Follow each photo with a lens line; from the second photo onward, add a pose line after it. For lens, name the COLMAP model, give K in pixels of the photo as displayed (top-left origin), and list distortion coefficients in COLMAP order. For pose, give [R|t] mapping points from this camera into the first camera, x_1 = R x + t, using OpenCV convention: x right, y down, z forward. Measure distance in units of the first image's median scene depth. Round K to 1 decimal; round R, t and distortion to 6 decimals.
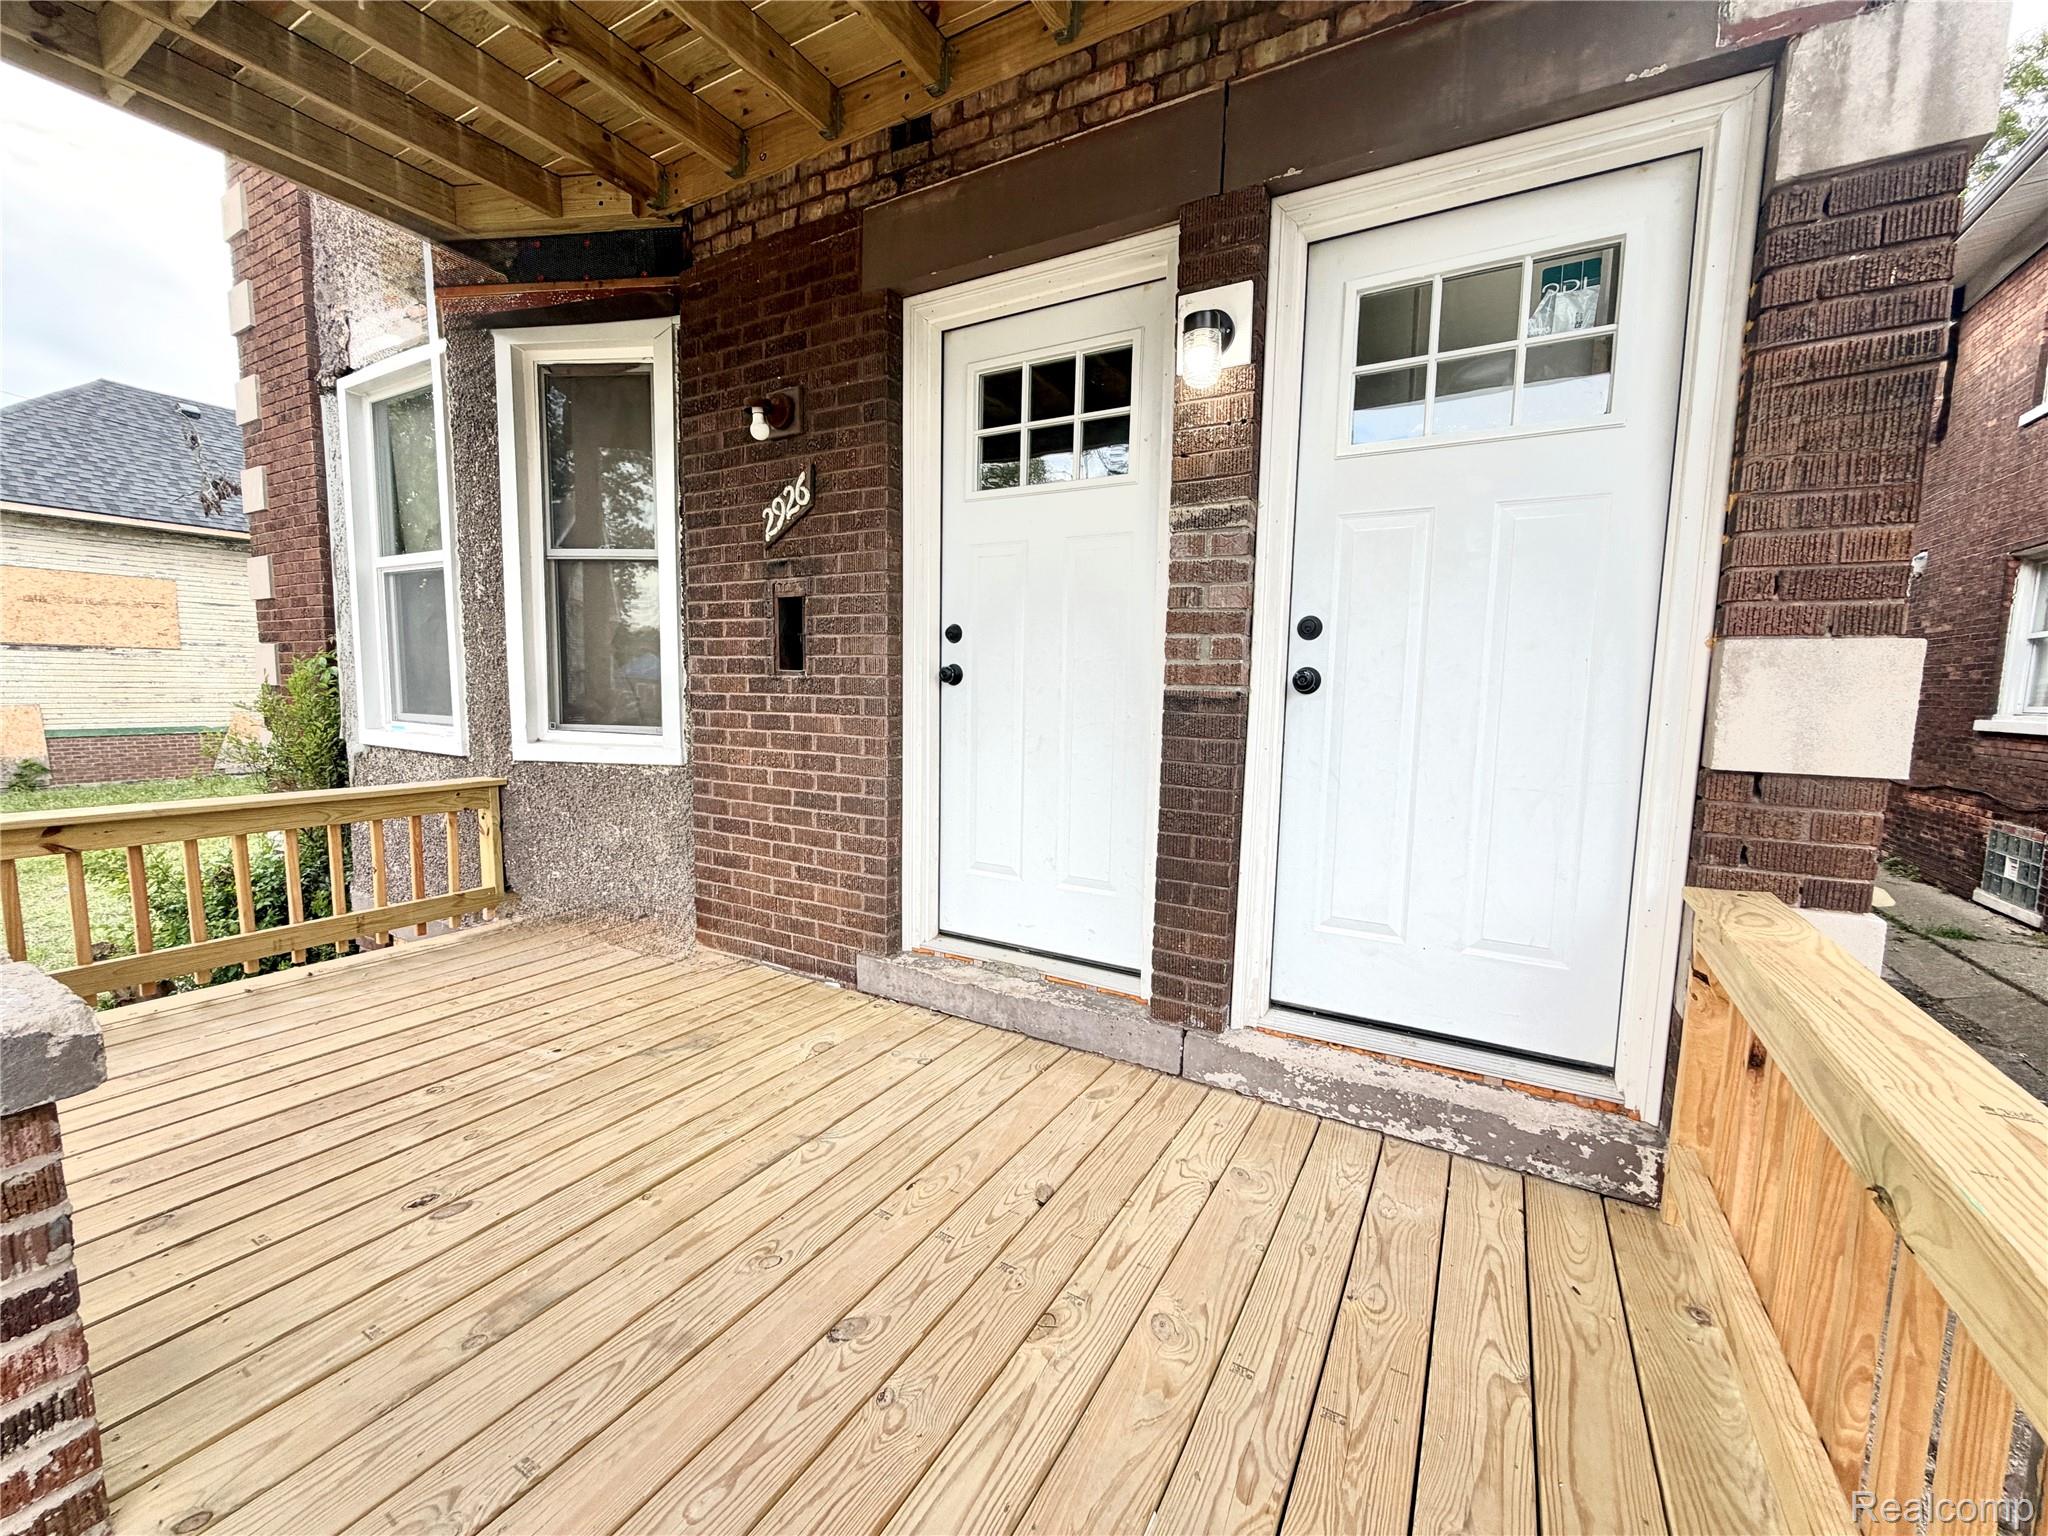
lens RADIAL K [[814.5, 0, 1018.8], [0, 814.5, 774.9], [0, 0, 1]] dist [0.001506, -0.000028]
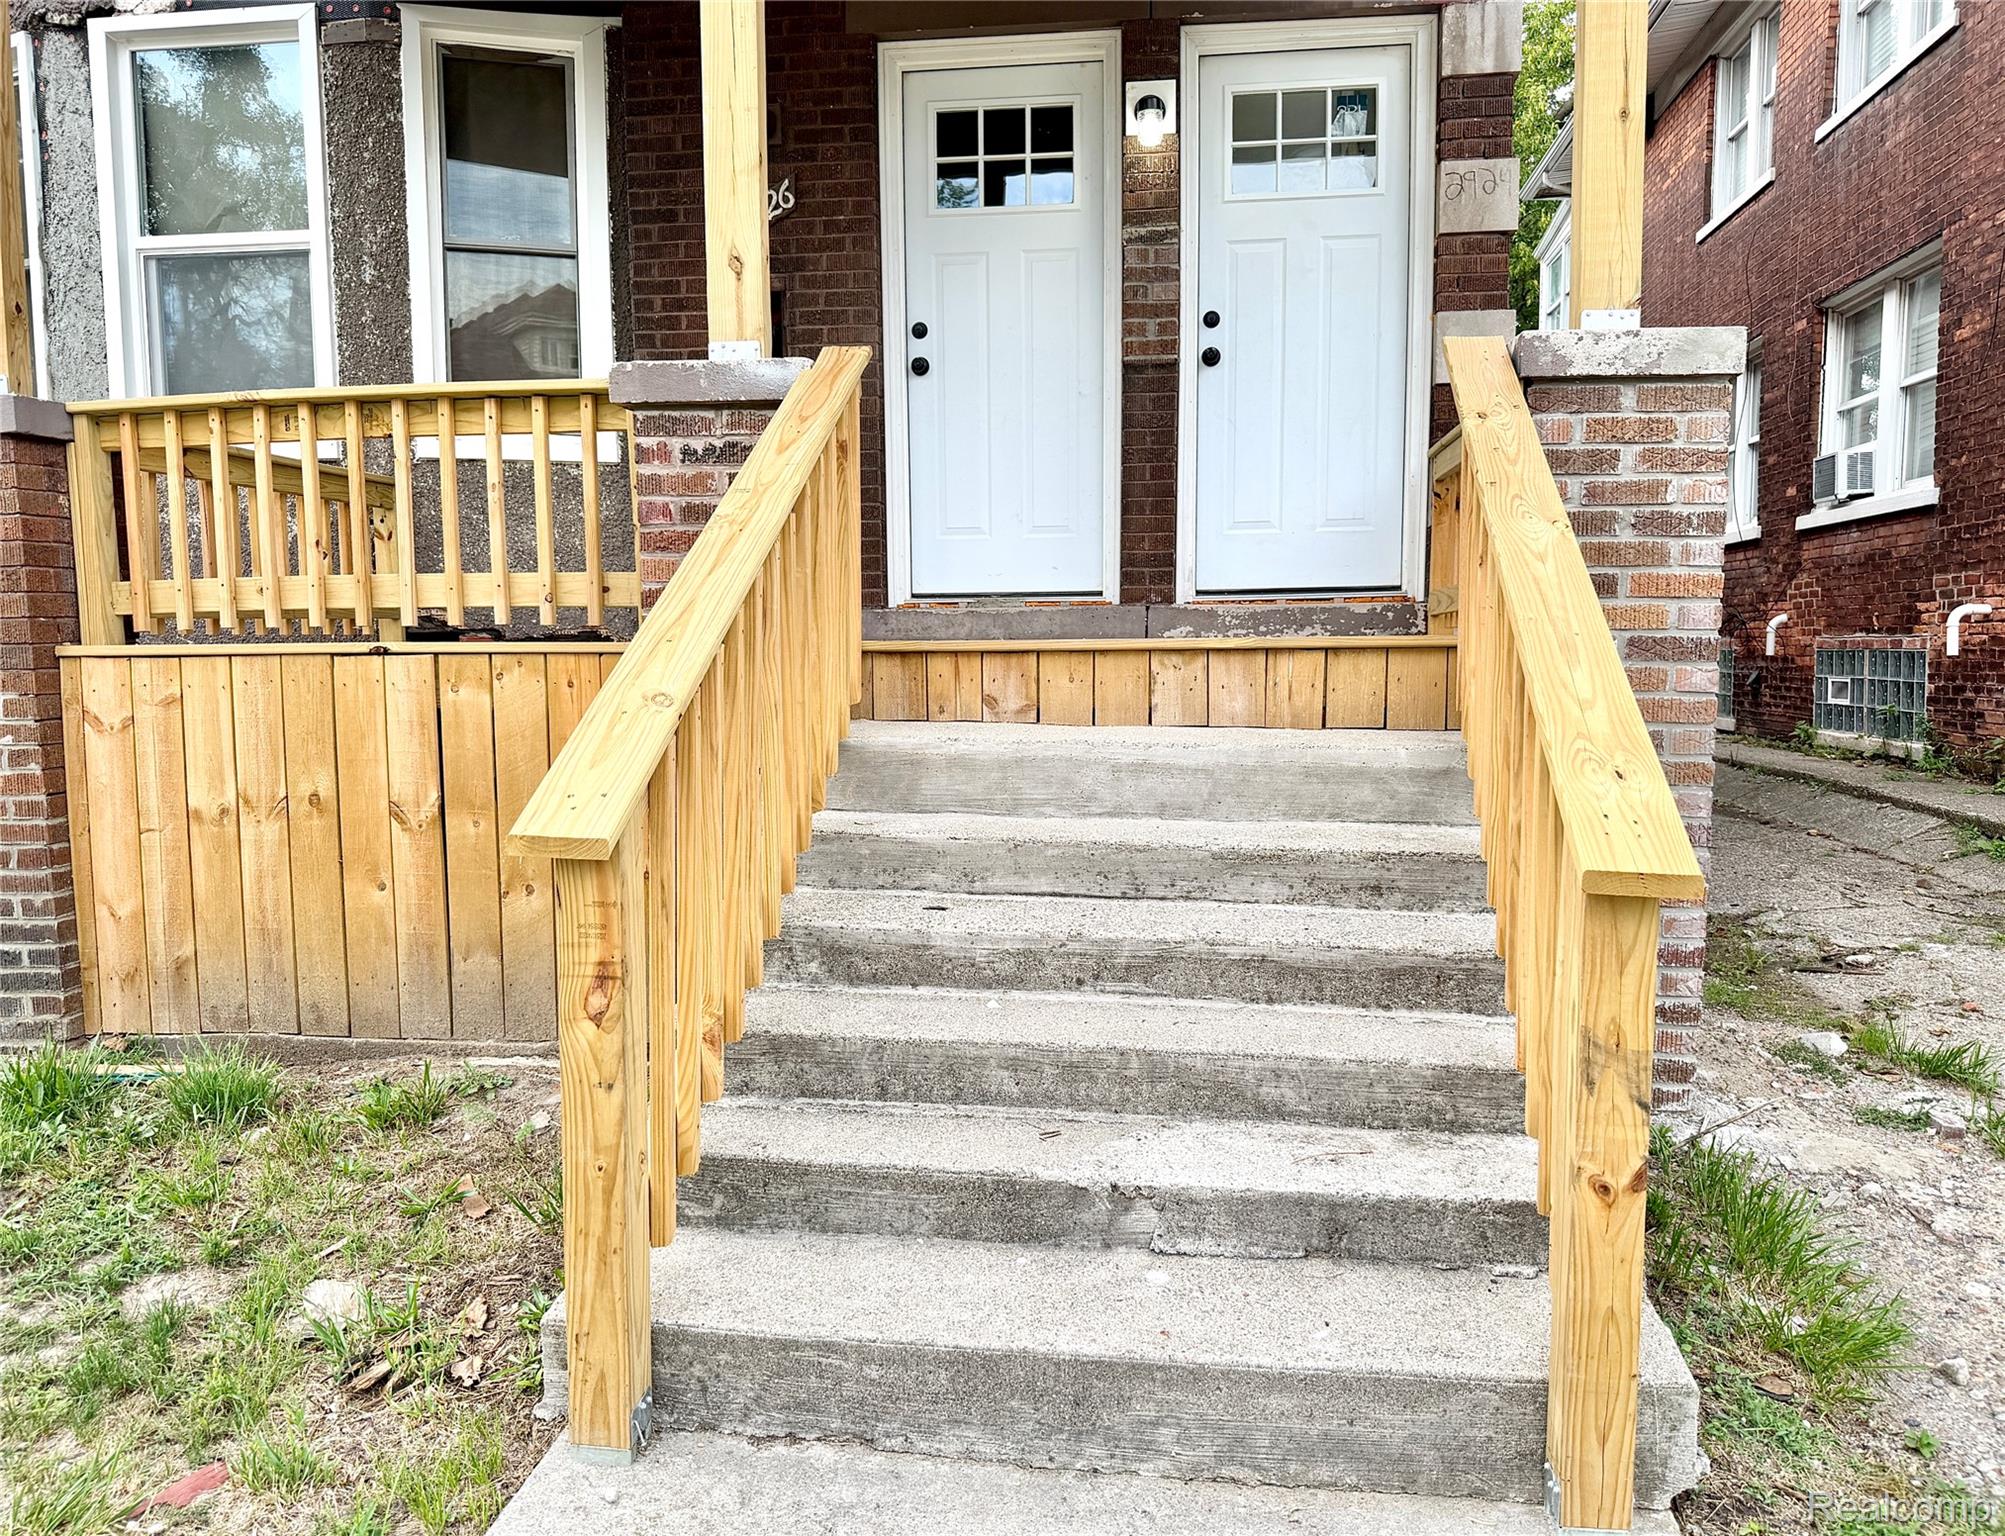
lens RADIAL K [[1531.9, 0, 1007.4], [0, 1531.9, 801.1], [0, 0, 1]] dist [0.044936, -0.067855]
pose [[0.918821, -0.067157, 0.388919, -1.084163], [0.070561, 0.997492, 0.005542, 0.625330], [-0.388316, 0.022350, 0.921255, -1.342336]]
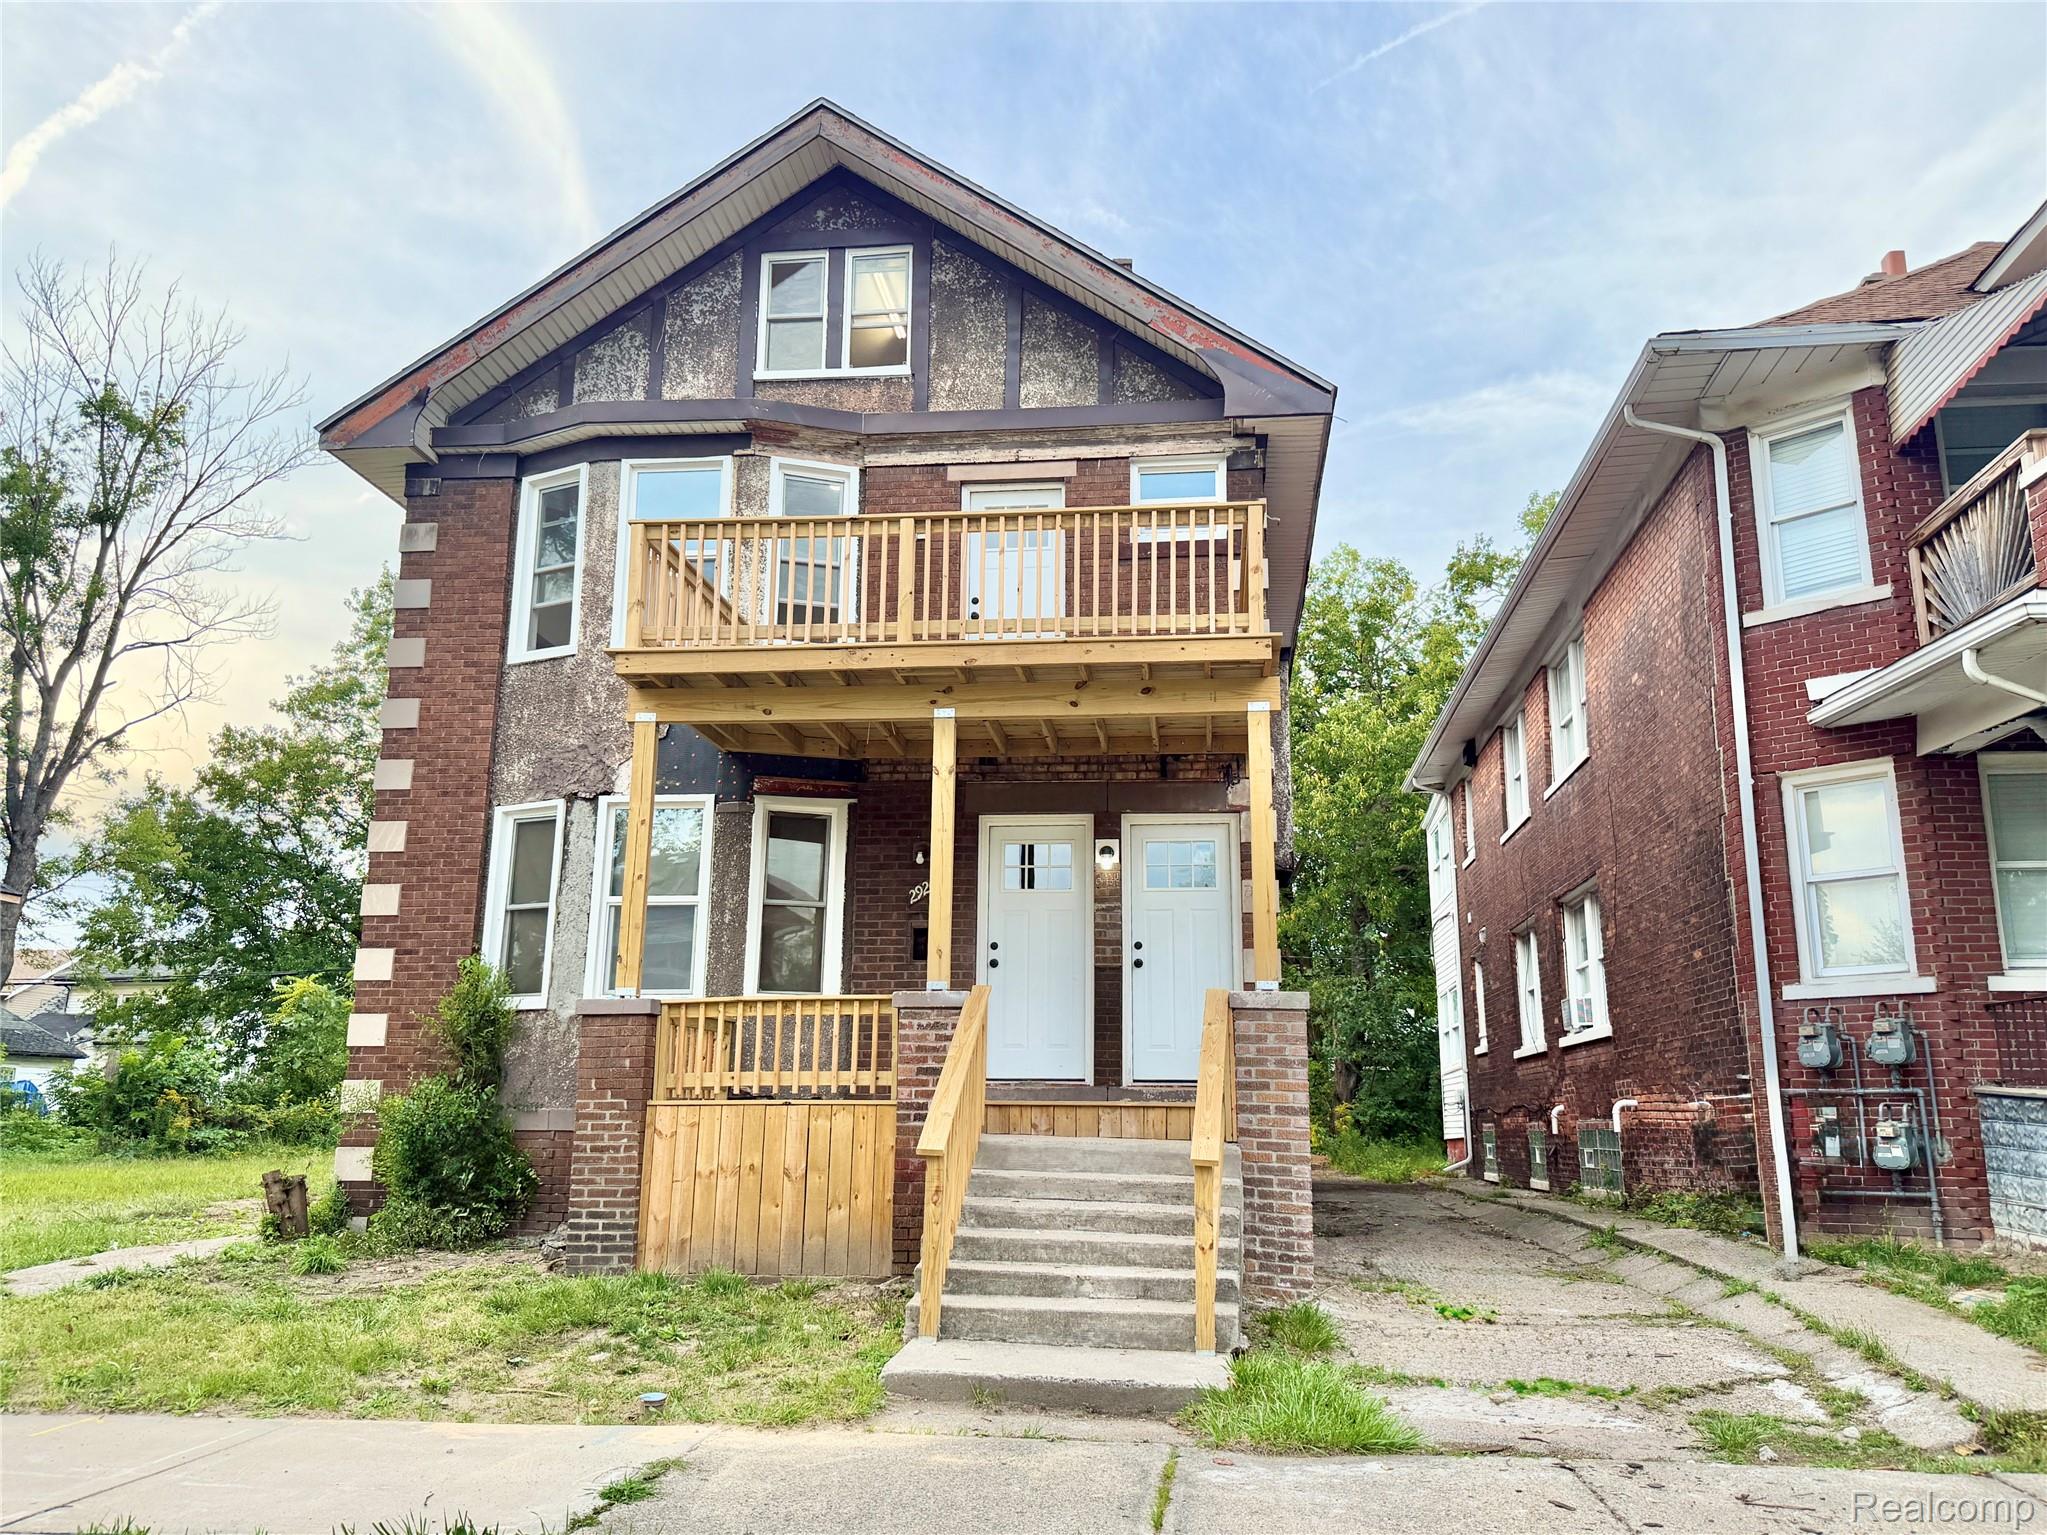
lens RADIAL K [[1575.5, 0, 1040.2], [0, 1575.5, 771.9], [0, 0, 1]] dist [0.221759, -0.516328]
pose [[0.911085, 0.077116, 0.404942, -2.315494], [0.055910, 0.950151, -0.306737, 0.951435], [-0.408410, 0.302103, 0.861356, -3.947501]]
